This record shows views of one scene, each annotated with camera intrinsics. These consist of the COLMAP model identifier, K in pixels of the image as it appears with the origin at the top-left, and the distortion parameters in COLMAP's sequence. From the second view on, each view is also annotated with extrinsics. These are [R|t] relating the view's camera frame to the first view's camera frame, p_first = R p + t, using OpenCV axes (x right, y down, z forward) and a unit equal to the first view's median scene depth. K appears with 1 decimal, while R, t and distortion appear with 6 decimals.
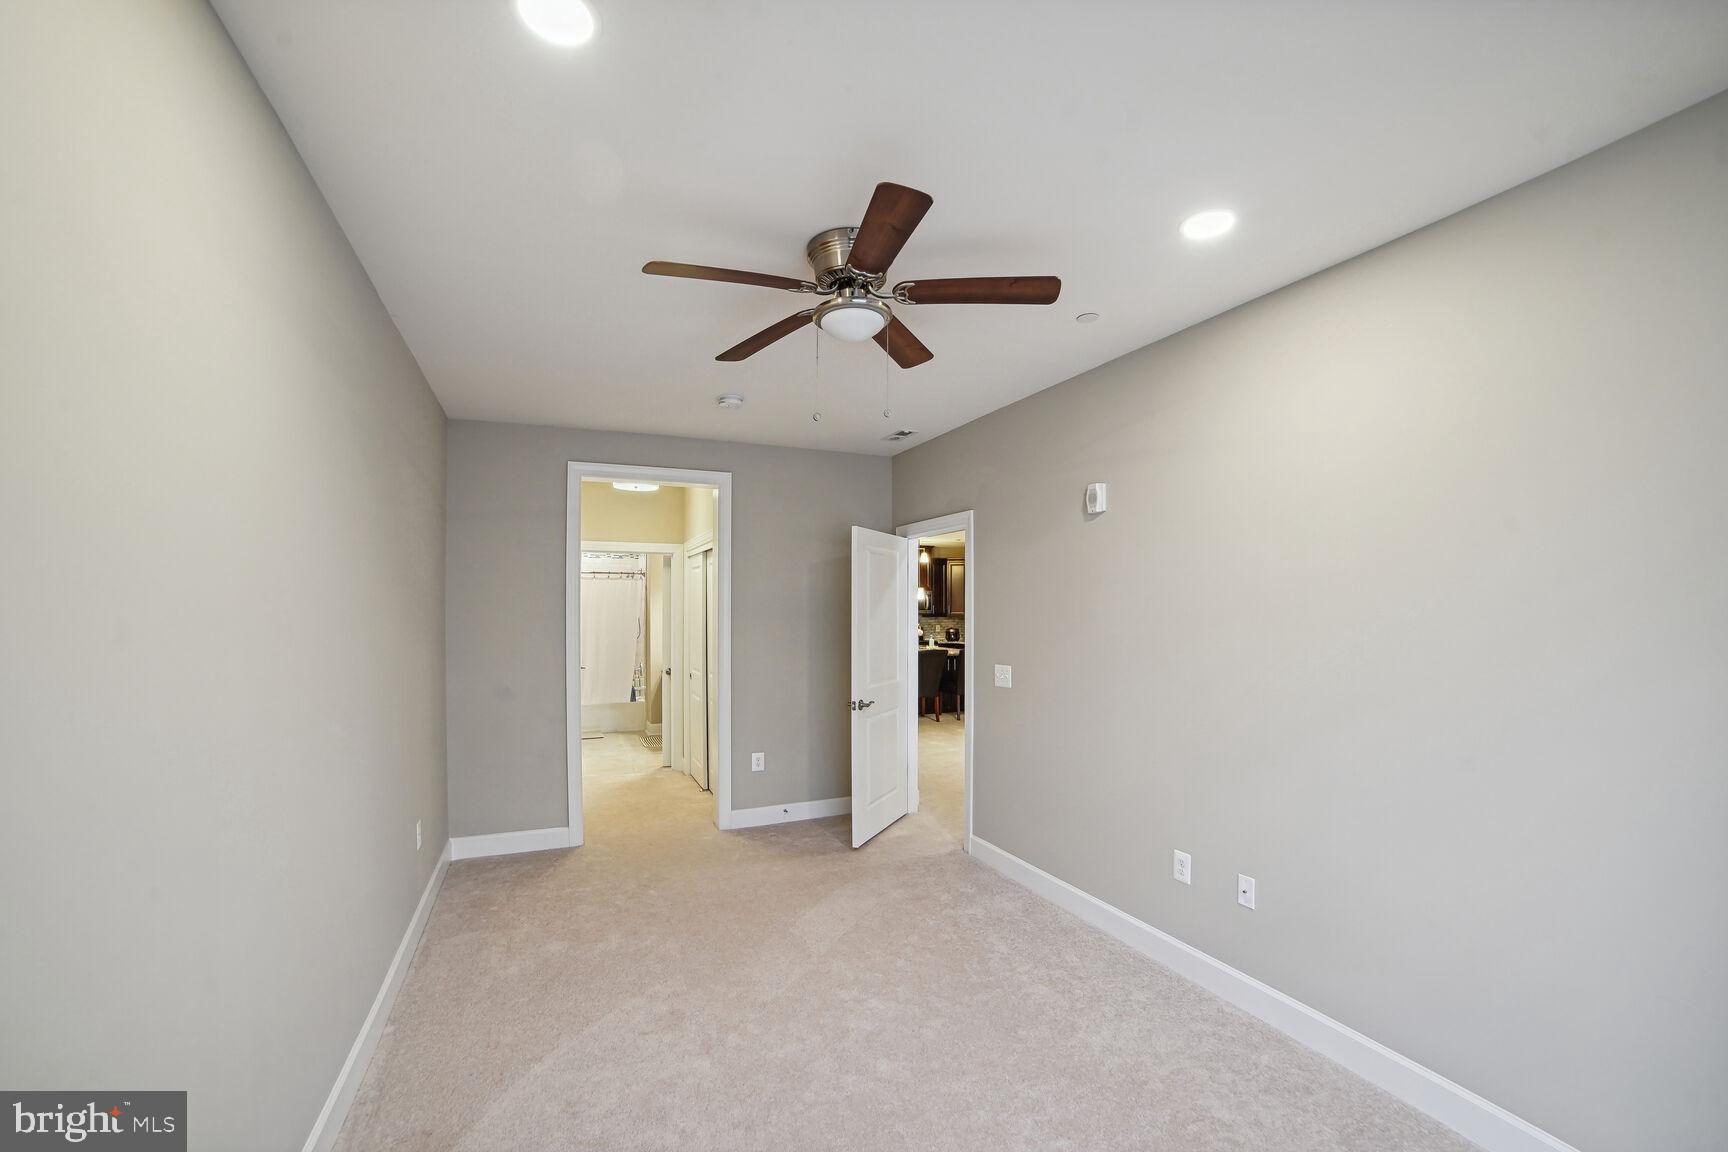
lens RADIAL K [[712.0, 0, 863.4], [0, 712.0, 607.3], [0, 0, 1]] dist [-0.069571, 0.000041]
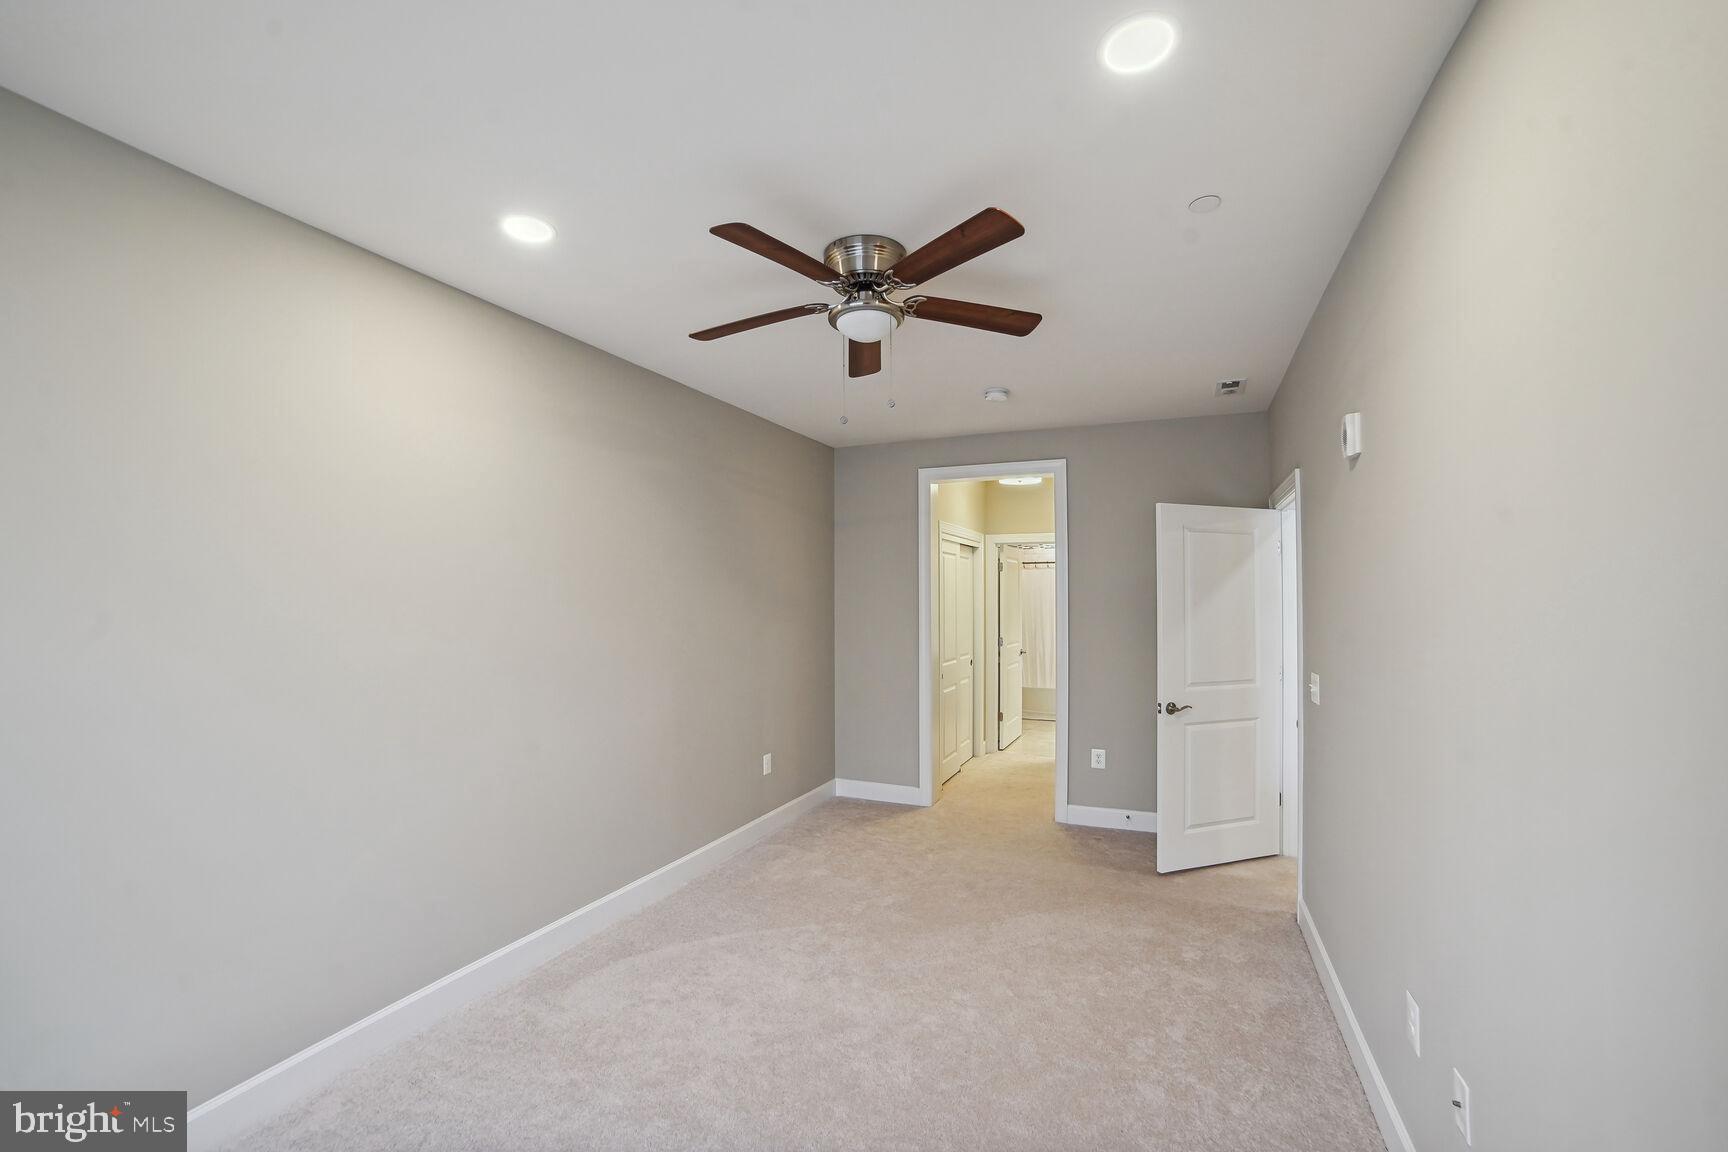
lens RADIAL K [[711.5, 0, 868.7], [0, 711.5, 582.2], [0, 0, 1]] dist [-0.068384, 0.028275]
pose [[0.674326, -0.014670, -0.738288, 0.381237], [-0.000962, 0.999784, -0.020745, 0.002356], [0.738433, 0.014699, 0.674166, 0.152557]]
